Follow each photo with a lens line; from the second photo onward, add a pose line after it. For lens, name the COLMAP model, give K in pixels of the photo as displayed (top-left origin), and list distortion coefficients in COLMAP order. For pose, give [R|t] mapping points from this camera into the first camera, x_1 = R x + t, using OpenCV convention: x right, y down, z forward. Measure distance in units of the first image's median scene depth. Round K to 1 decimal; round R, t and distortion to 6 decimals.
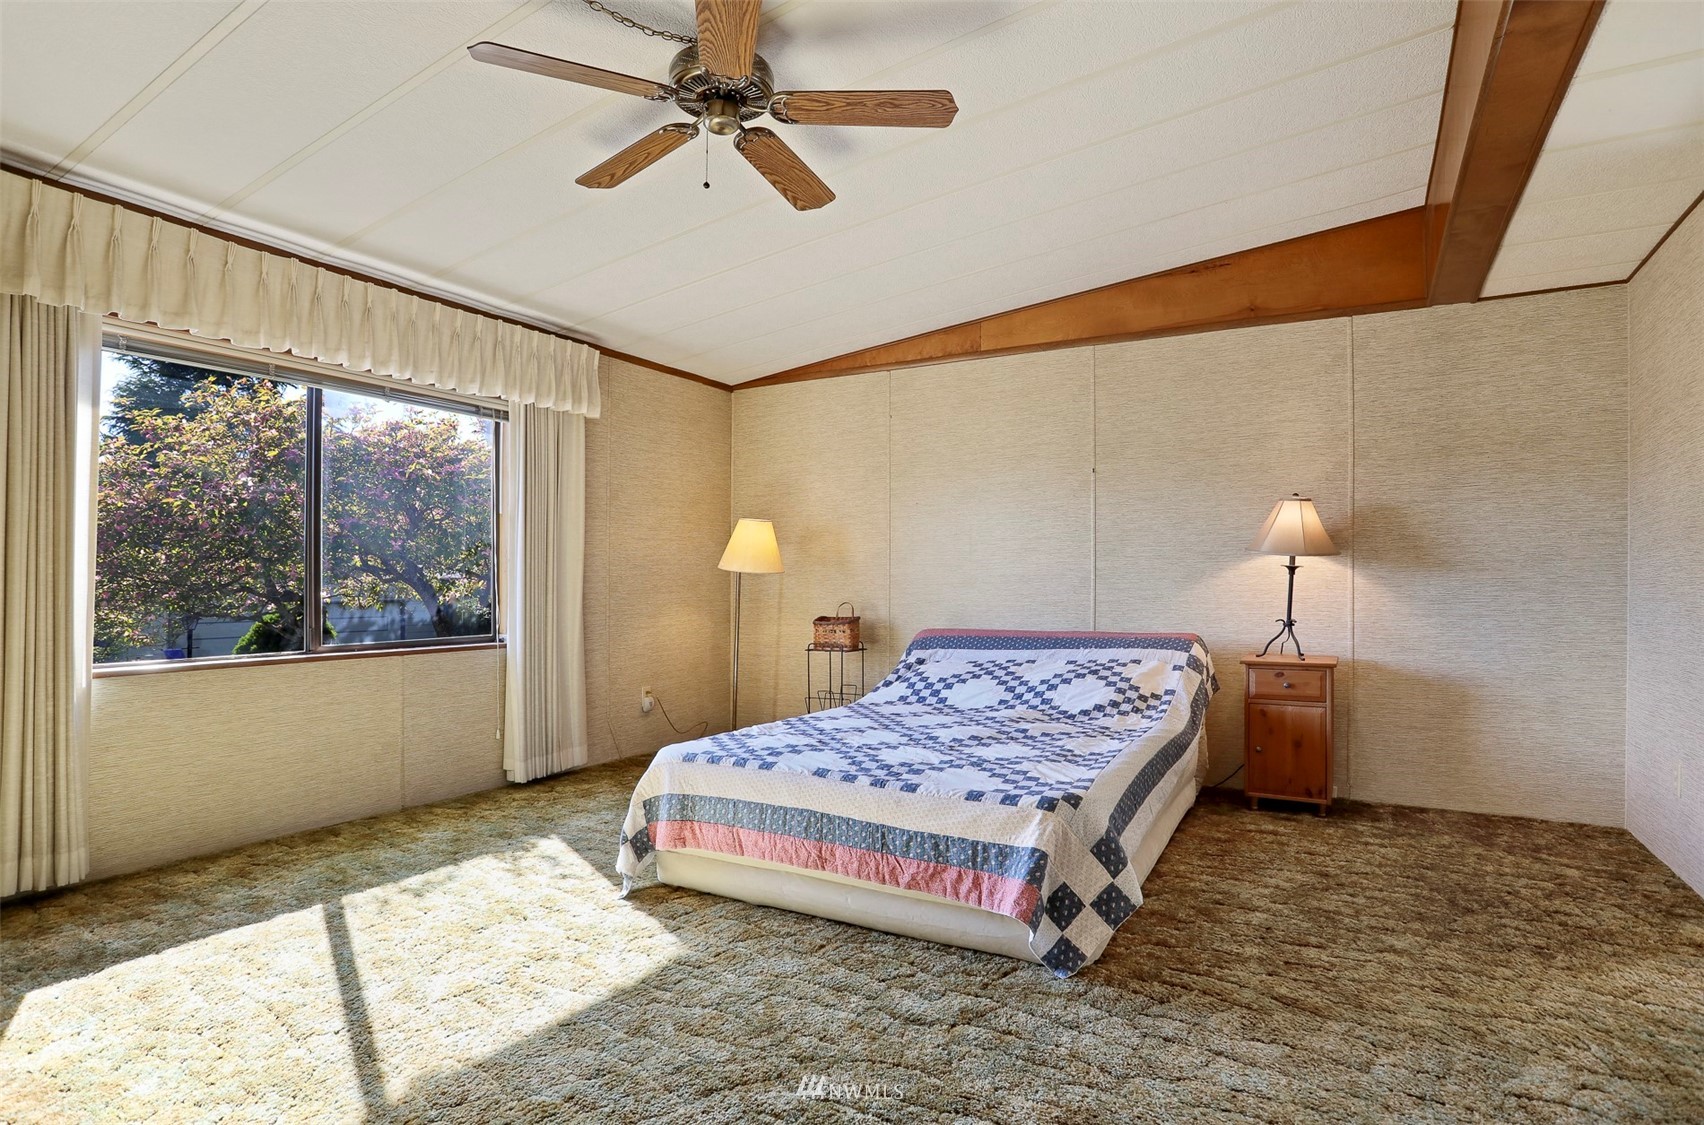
lens RADIAL K [[887.0, 0, 852.0], [0, 887.0, 562.5], [0, 0, 1]] dist [-0.054947, -0.000010]
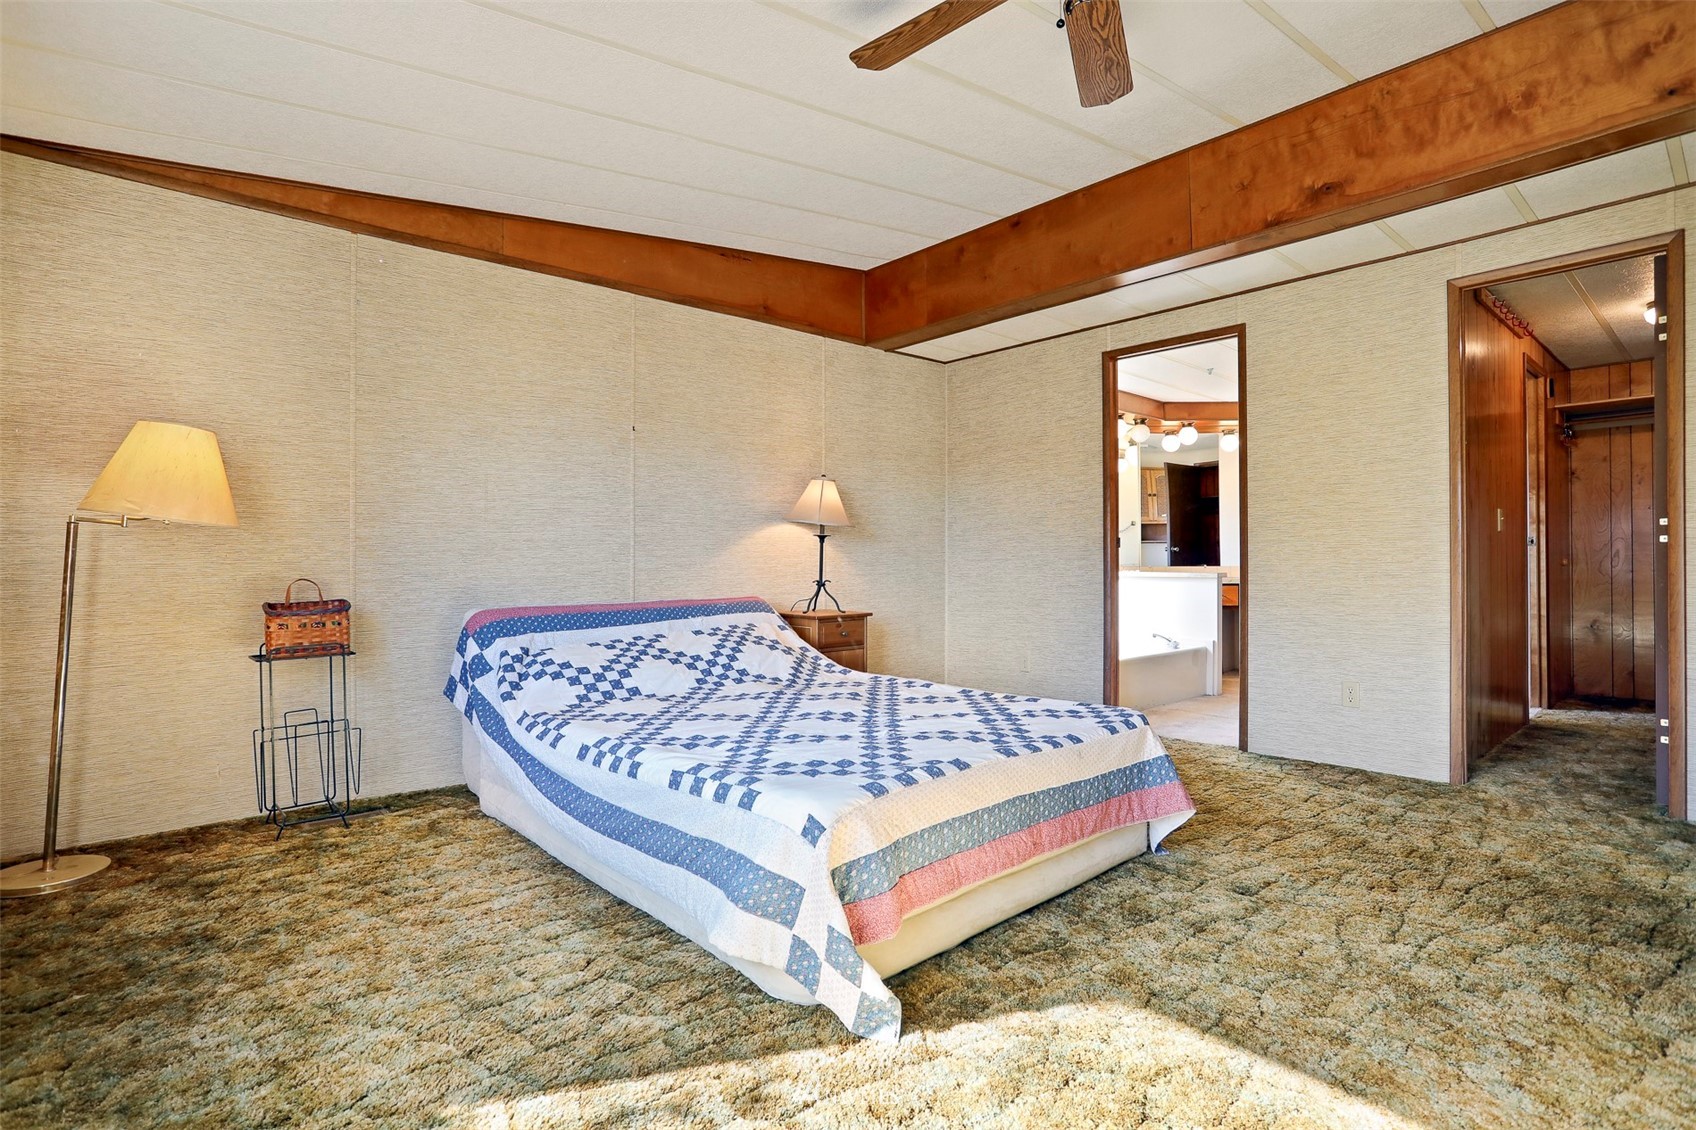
lens RADIAL K [[845.0, 0, 825.8], [0, 845.0, 562.7], [0, 0, 1]] dist [-0.065295, 0.000585]
pose [[0.328174, -0.000734, 0.944617, -0.586713], [-0.010134, 0.999939, 0.004298, 0.036640], [-0.944563, -0.010983, 0.328147, 0.615787]]
